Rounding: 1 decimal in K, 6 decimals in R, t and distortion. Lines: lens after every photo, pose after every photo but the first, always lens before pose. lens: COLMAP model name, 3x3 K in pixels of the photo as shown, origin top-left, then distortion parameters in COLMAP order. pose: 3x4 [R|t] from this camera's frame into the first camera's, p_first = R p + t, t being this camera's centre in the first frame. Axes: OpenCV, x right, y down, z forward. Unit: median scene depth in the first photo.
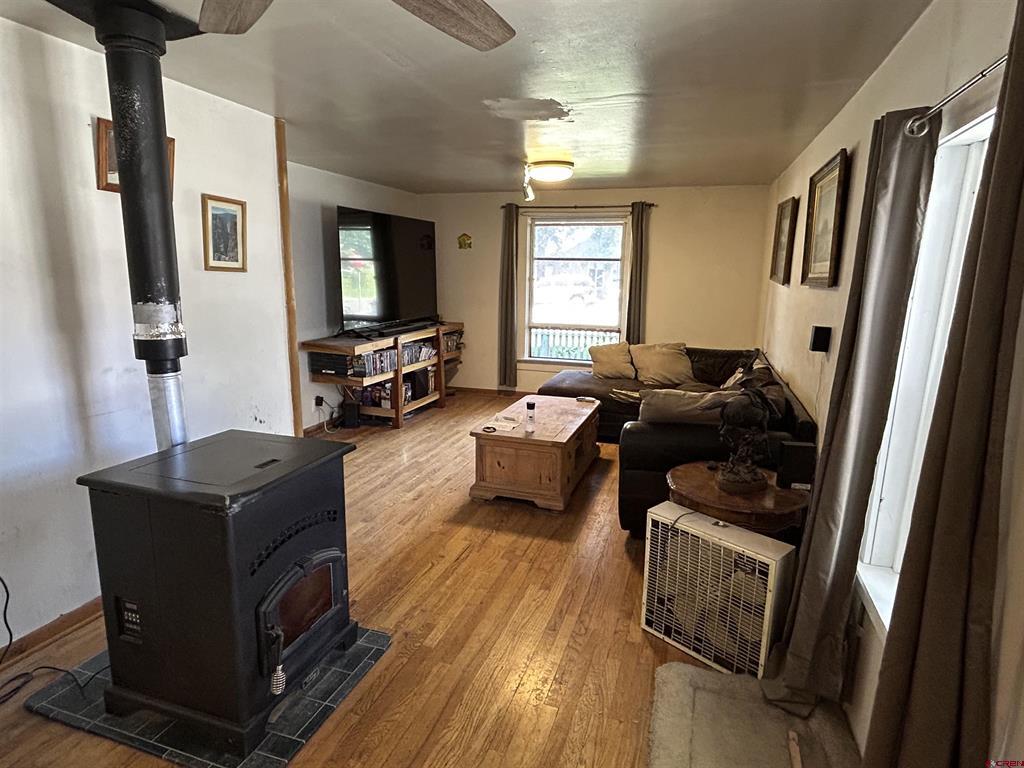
lens RADIAL K [[584.3, 0, 505.8], [0, 584.3, 385.3], [0, 0, 1]] dist [-0.007203, 0.003433]
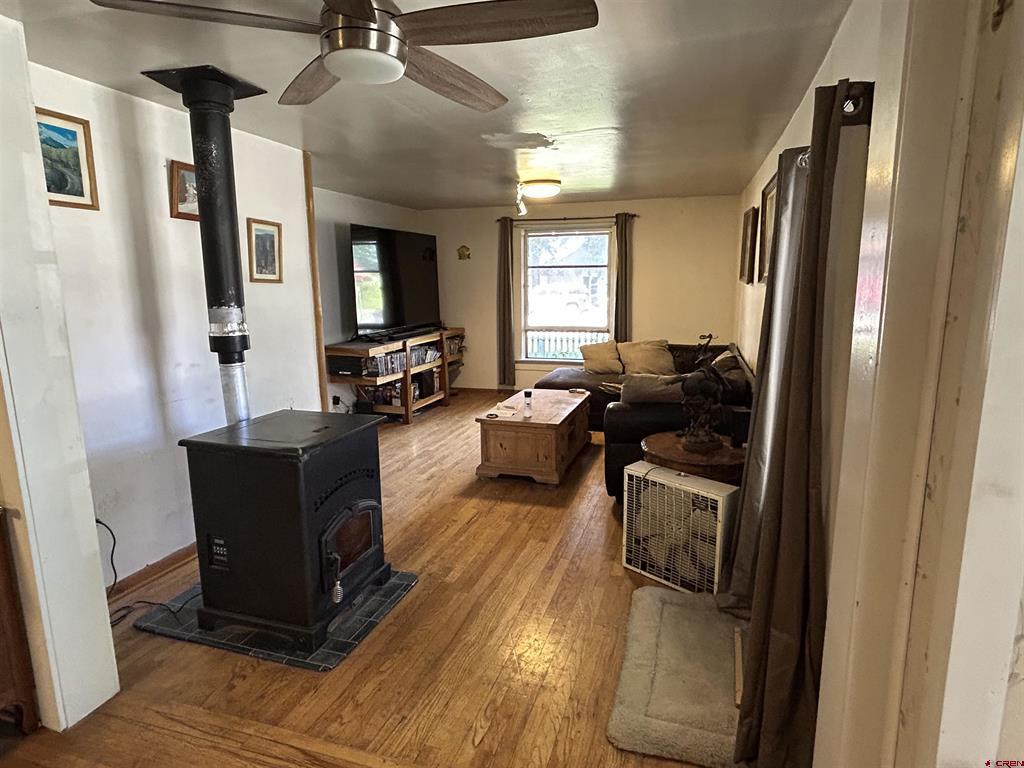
lens RADIAL K [[584.3, 0, 507.7], [0, 584.3, 386.6], [0, 0, 1]] dist [-0.007203, 0.003433]
pose [[0.999659, -0.025333, 0.006366, -0.005707], [0.025424, 0.999569, -0.014684, 0.054002], [-0.005991, 0.014841, 0.999872, -0.218064]]
